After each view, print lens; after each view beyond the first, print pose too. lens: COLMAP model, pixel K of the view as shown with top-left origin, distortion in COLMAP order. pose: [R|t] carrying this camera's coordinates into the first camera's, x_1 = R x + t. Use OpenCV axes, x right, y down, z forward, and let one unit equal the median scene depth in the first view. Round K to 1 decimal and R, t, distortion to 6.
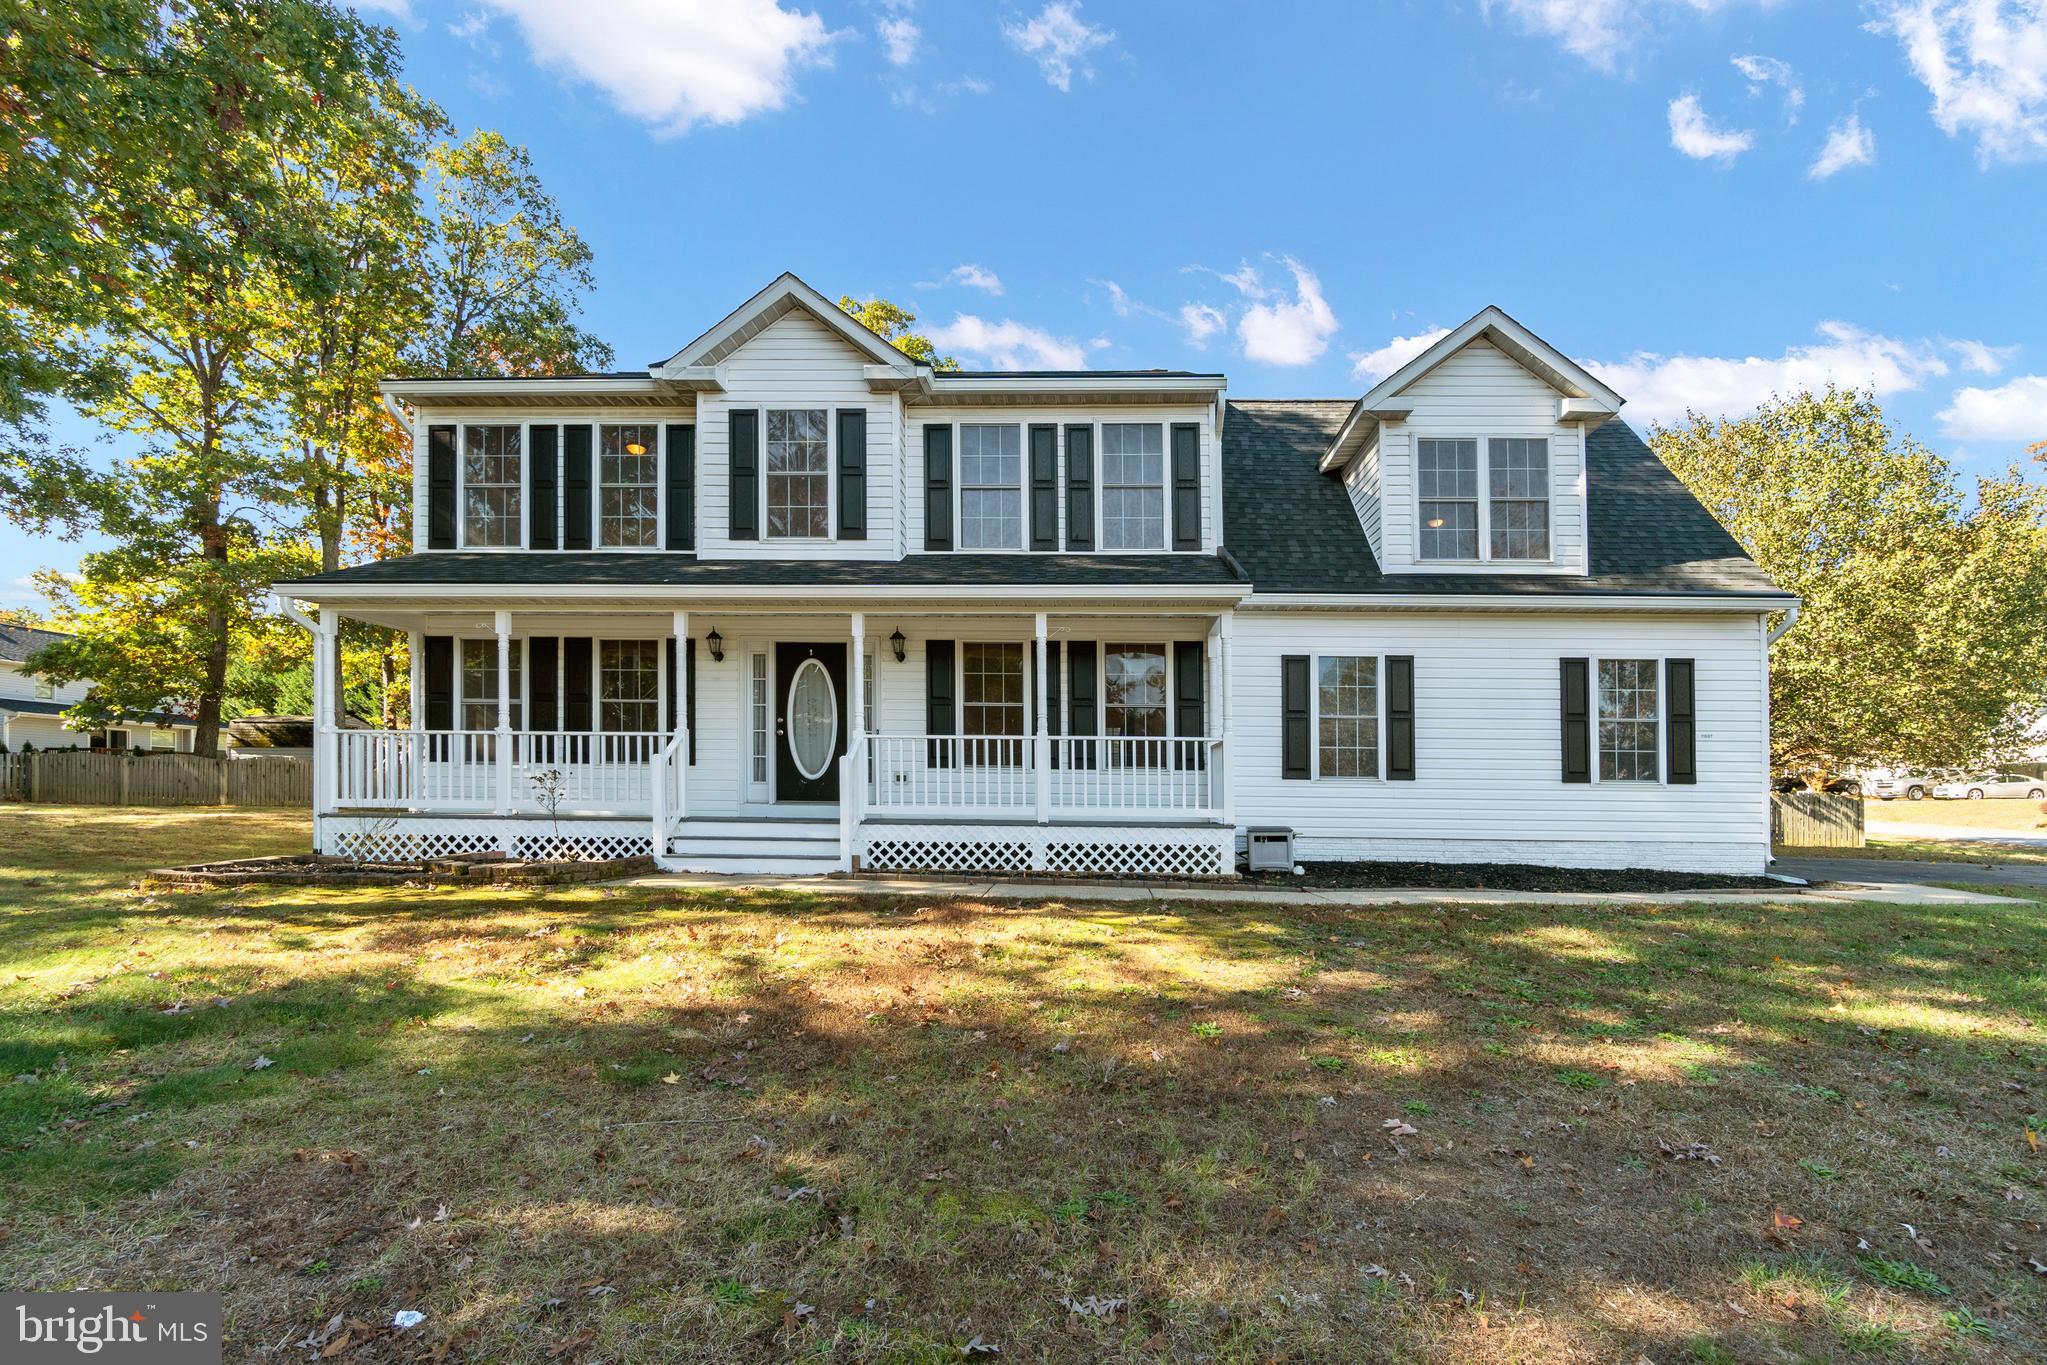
lens RADIAL K [[894.6, 0, 1023.5], [0, 894.6, 682.5], [0, 0, 1]] dist [-0.000076, 0.000042]
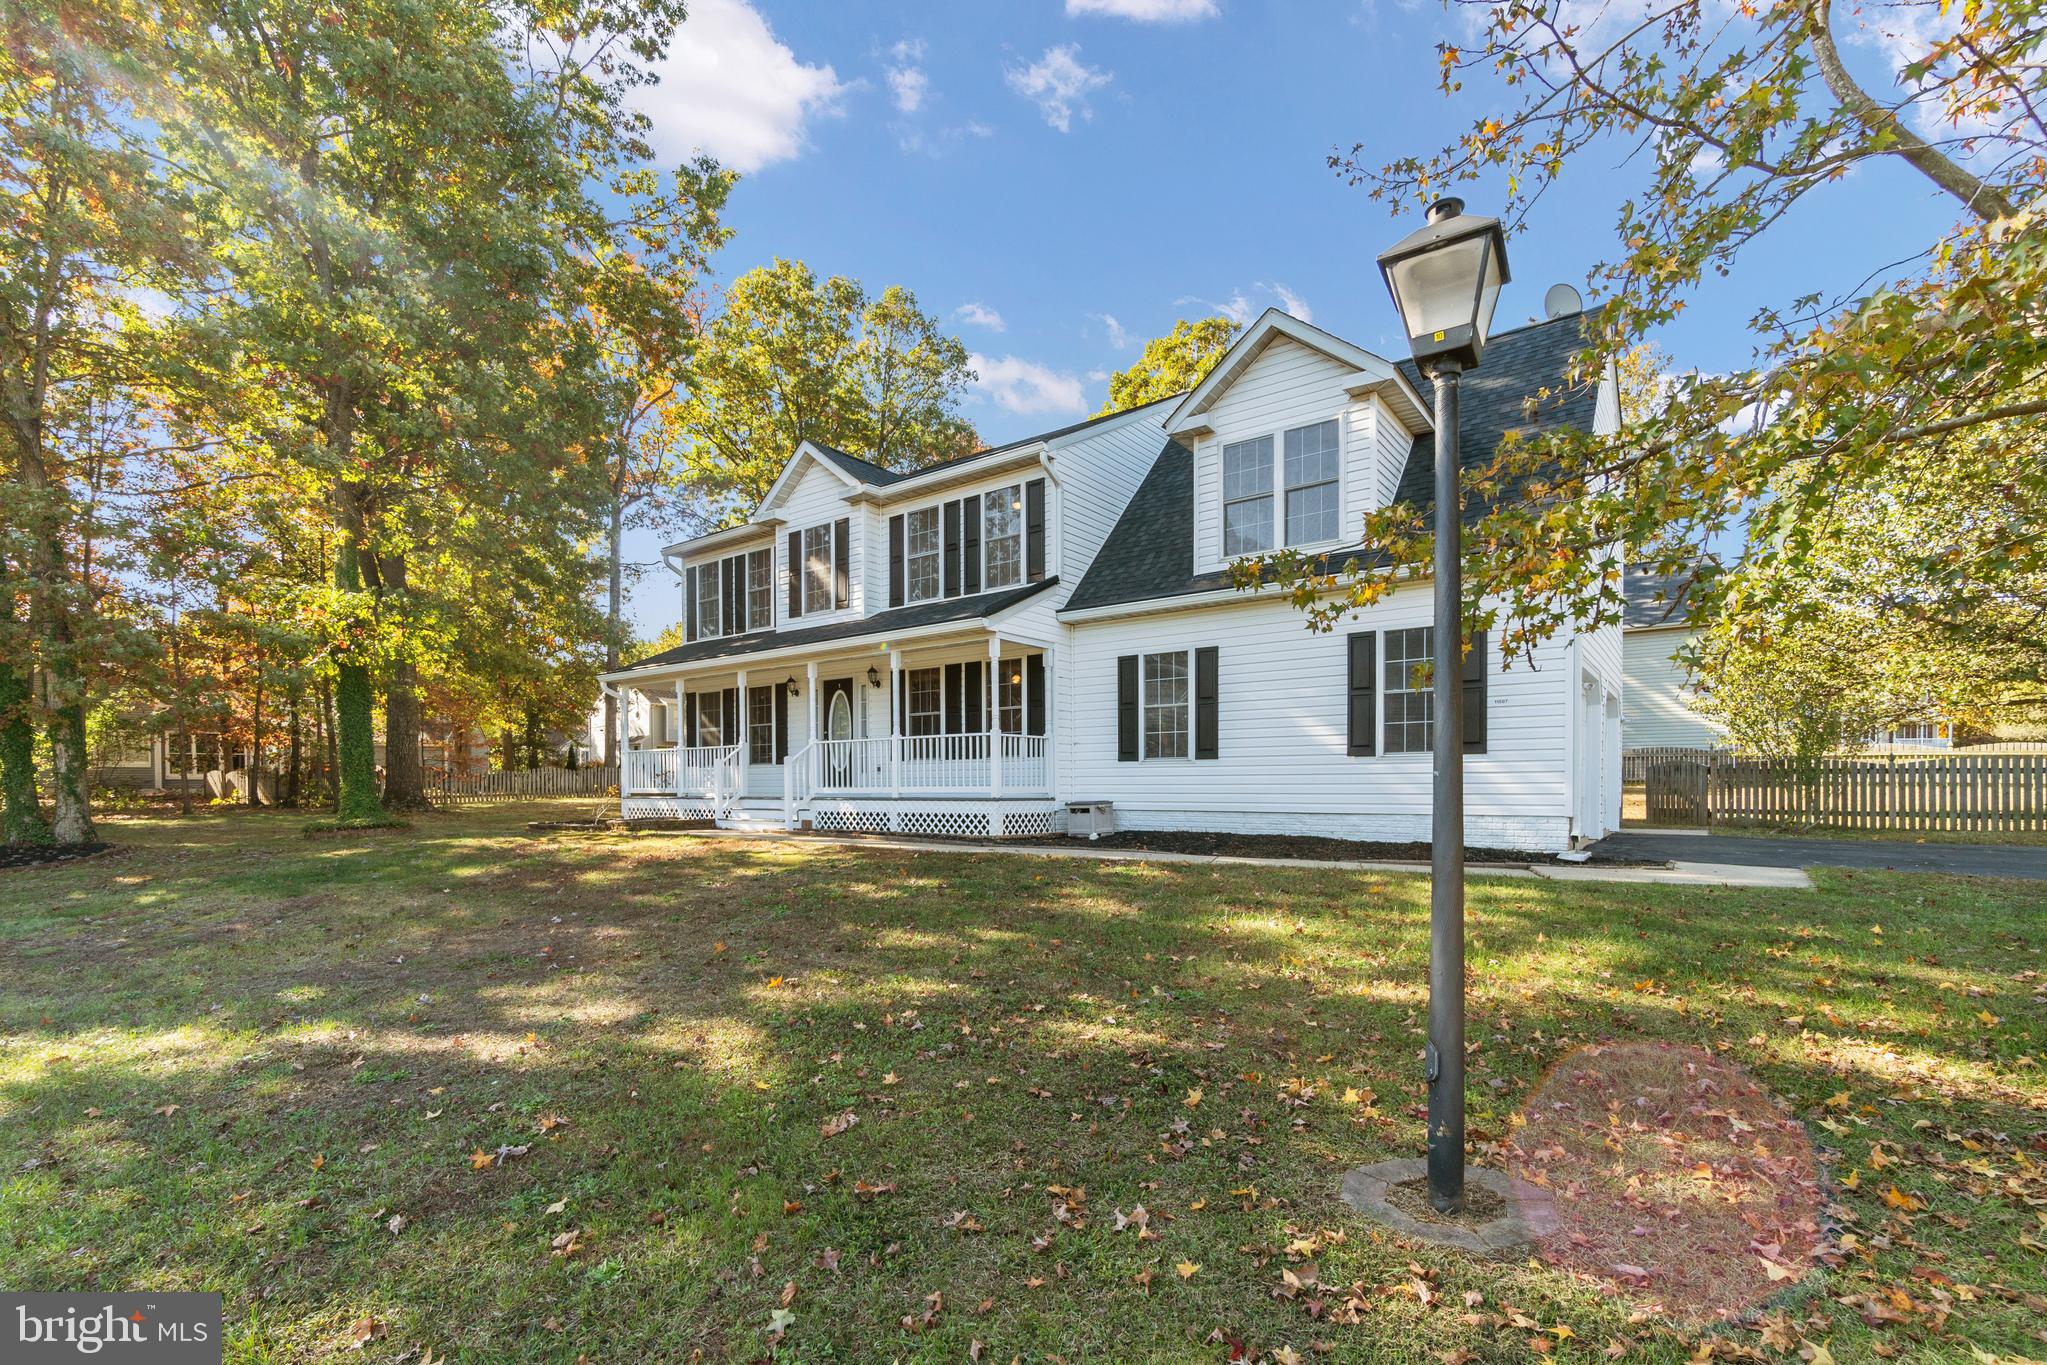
lens RADIAL K [[869.4, 0, 1023.5], [0, 869.4, 682.5], [0, 0, 1]] dist [-0.000577, -0.000067]
pose [[0.821214, -0.080095, -0.564972, 0.827487], [0.088744, 0.995980, -0.012204, 0.006544], [0.563678, -0.040116, 0.825020, -0.024032]]
